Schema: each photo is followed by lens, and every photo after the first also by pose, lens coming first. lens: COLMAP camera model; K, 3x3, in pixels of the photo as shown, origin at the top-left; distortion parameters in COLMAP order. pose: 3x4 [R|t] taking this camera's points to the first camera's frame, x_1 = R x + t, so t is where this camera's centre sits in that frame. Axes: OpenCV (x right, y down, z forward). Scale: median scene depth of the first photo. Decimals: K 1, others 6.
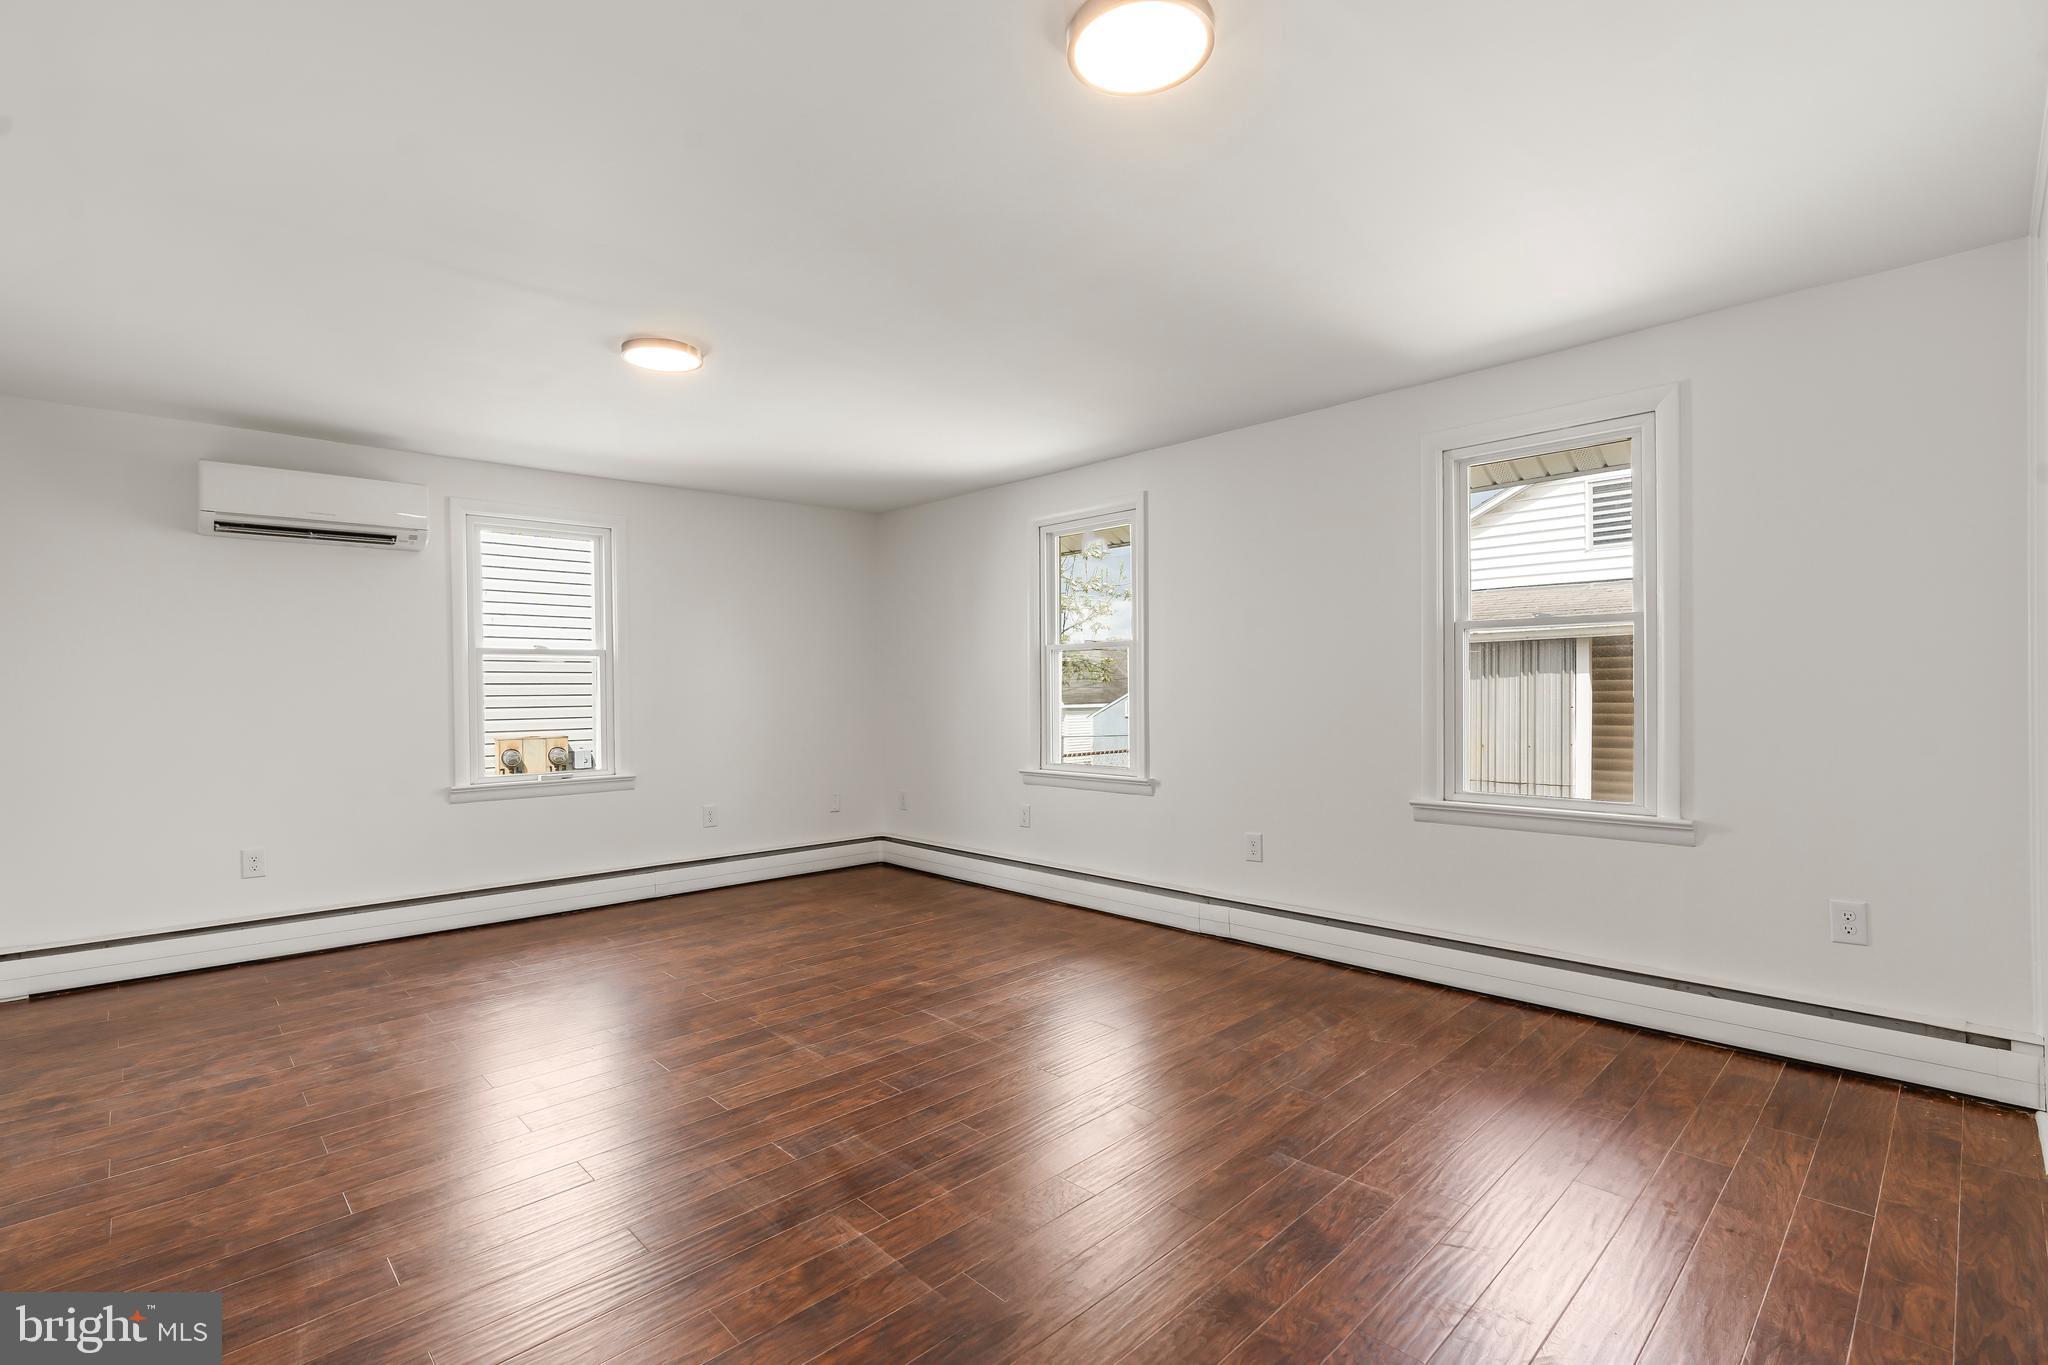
lens RADIAL K [[934.7, 0, 1024.0], [0, 934.7, 682.5], [0, 0, 1]] dist [-0.011332, 0.007177]
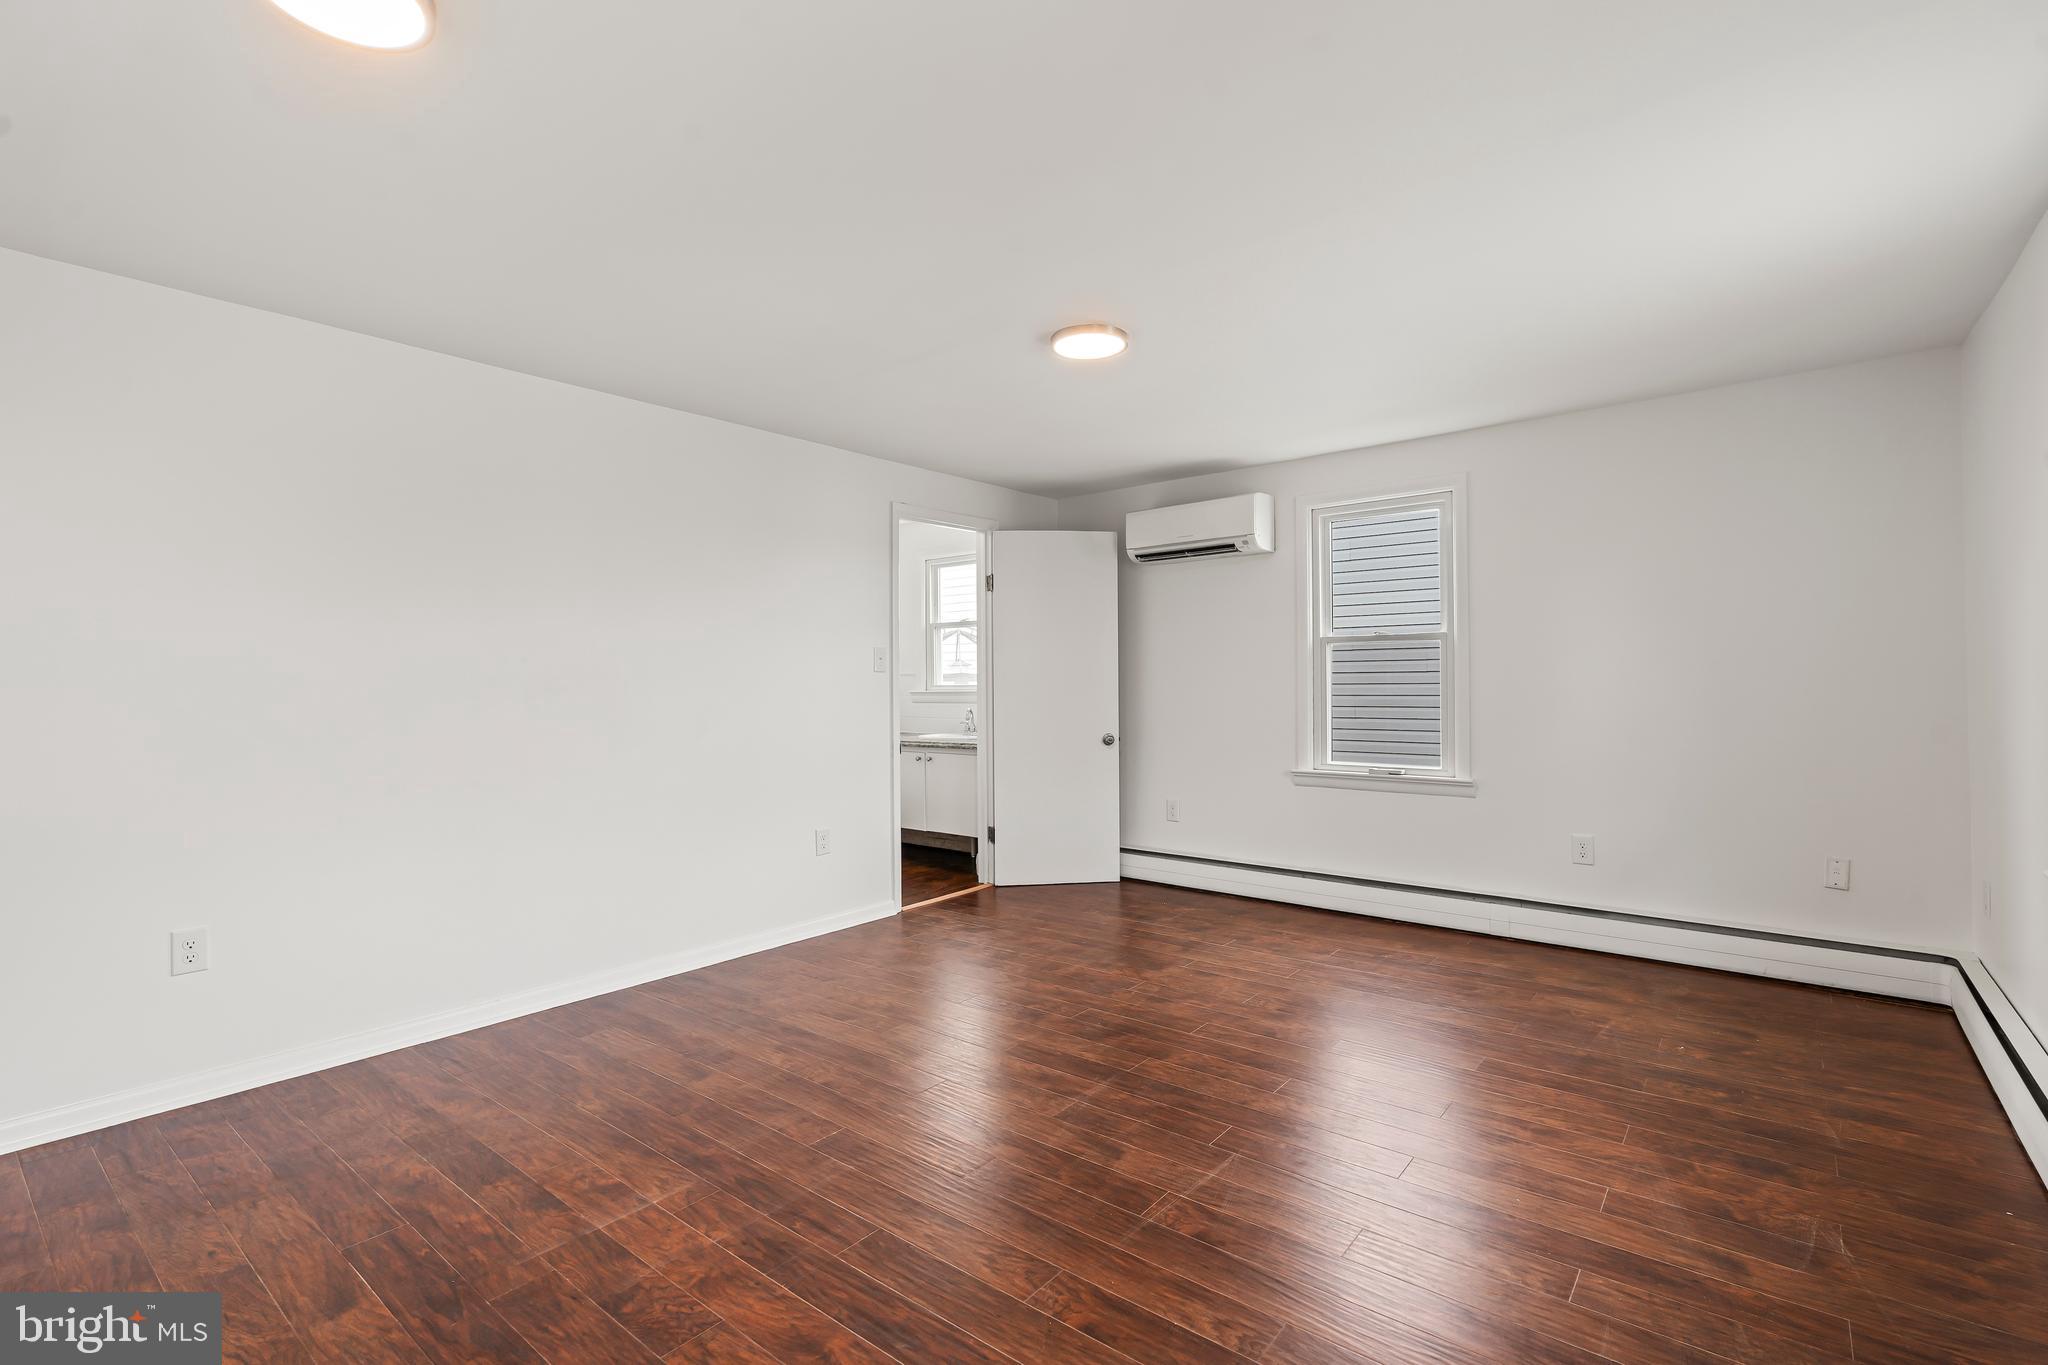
lens RADIAL K [[934.7, 0, 1024.0], [0, 934.7, 682.5], [0, 0, 1]] dist [-0.011332, 0.007177]
pose [[0.122765, 0.008670, -0.992398, 0.580956], [0.012261, 0.999872, 0.010252, -0.002848], [0.992360, -0.013426, 0.122643, 0.815408]]
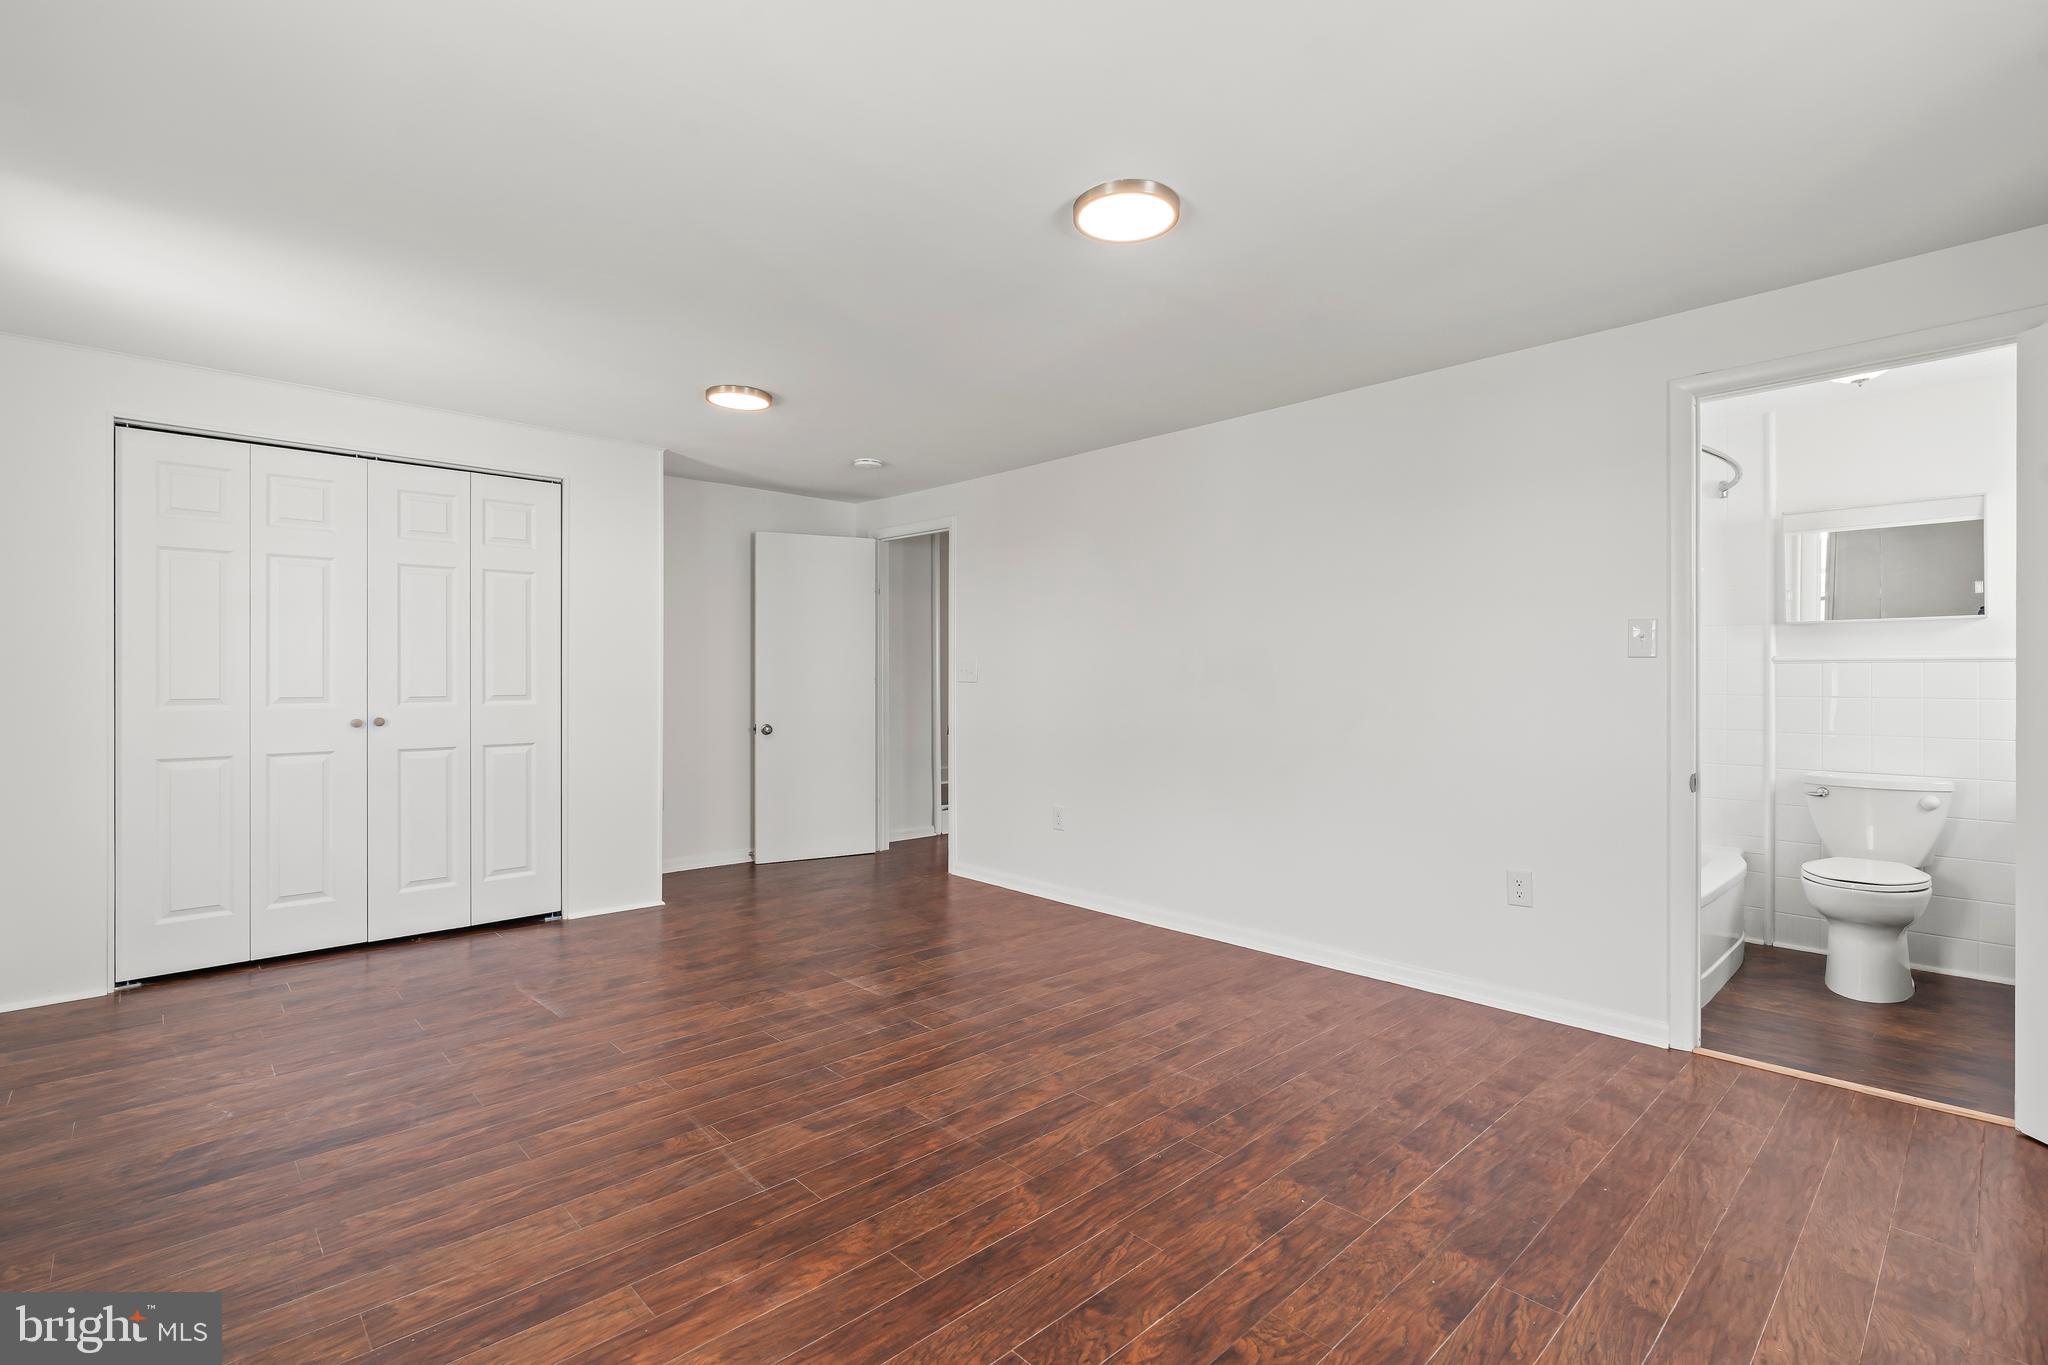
lens RADIAL K [[934.7, 0, 1024.0], [0, 934.7, 682.5], [0, 0, 1]] dist [-0.011332, 0.007177]
pose [[-0.999918, 0.008986, 0.009149, -0.311496], [0.008988, 0.999960, 0.000269, 0.012761], [-0.009146, 0.000352, -0.999958, 1.728695]]
